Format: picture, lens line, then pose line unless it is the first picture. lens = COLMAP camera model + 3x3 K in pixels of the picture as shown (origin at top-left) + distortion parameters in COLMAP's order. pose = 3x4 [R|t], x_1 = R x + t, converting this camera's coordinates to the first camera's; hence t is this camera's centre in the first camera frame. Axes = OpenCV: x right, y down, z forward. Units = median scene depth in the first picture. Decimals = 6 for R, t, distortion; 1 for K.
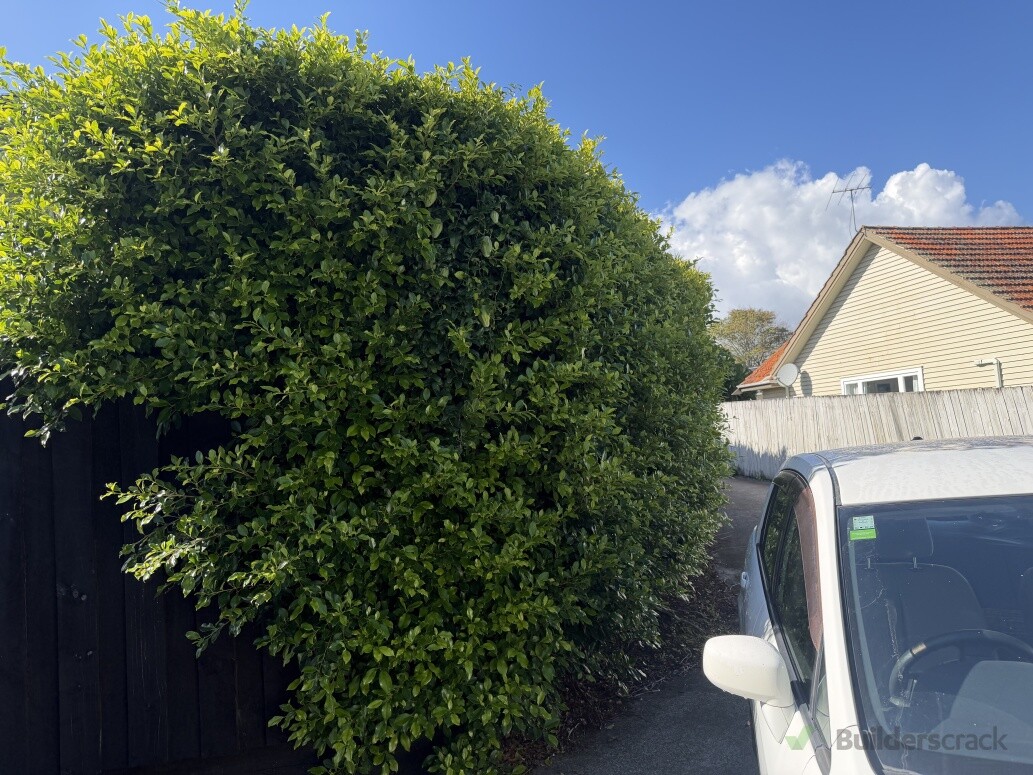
lens RADIAL K [[807.2, 0, 516.5], [0, 807.2, 387.5], [0, 0, 1]] dist [0.002659, 0.003731]
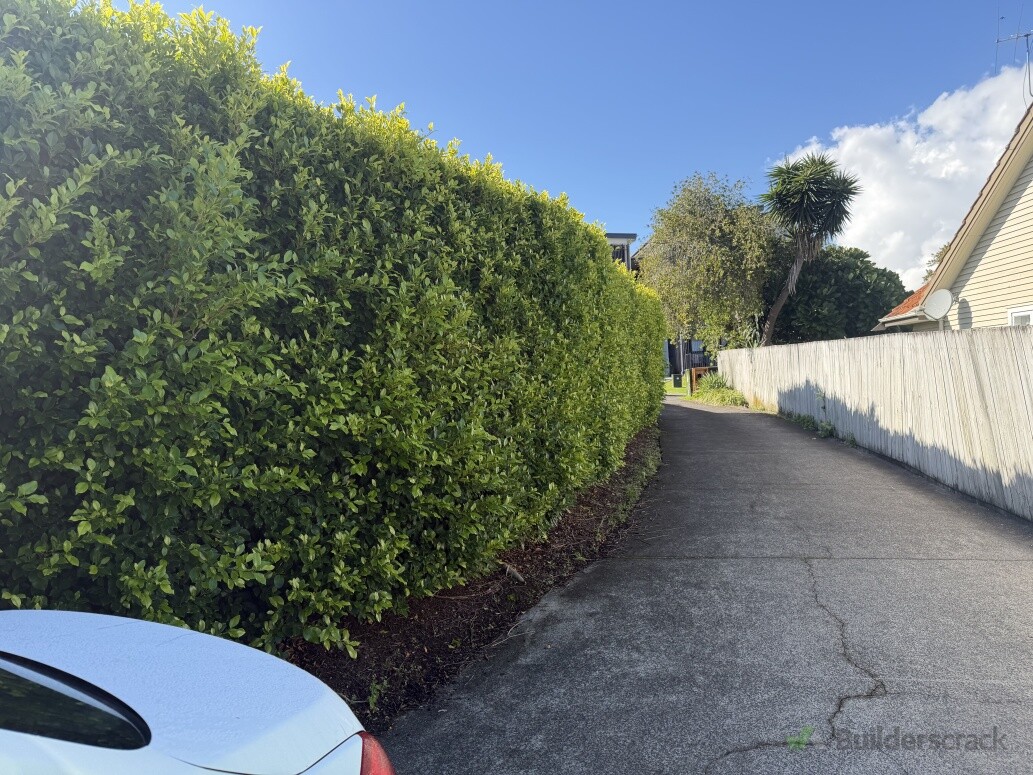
lens RADIAL K [[807.2, 0, 516.5], [0, 807.2, 387.5], [0, 0, 1]] dist [0.002659, 0.003731]
pose [[0.960175, 0.028525, -0.277938, 0.155124], [-0.005574, 0.996532, 0.083019, 0.000954], [0.279343, -0.078164, 0.957005, 0.151959]]
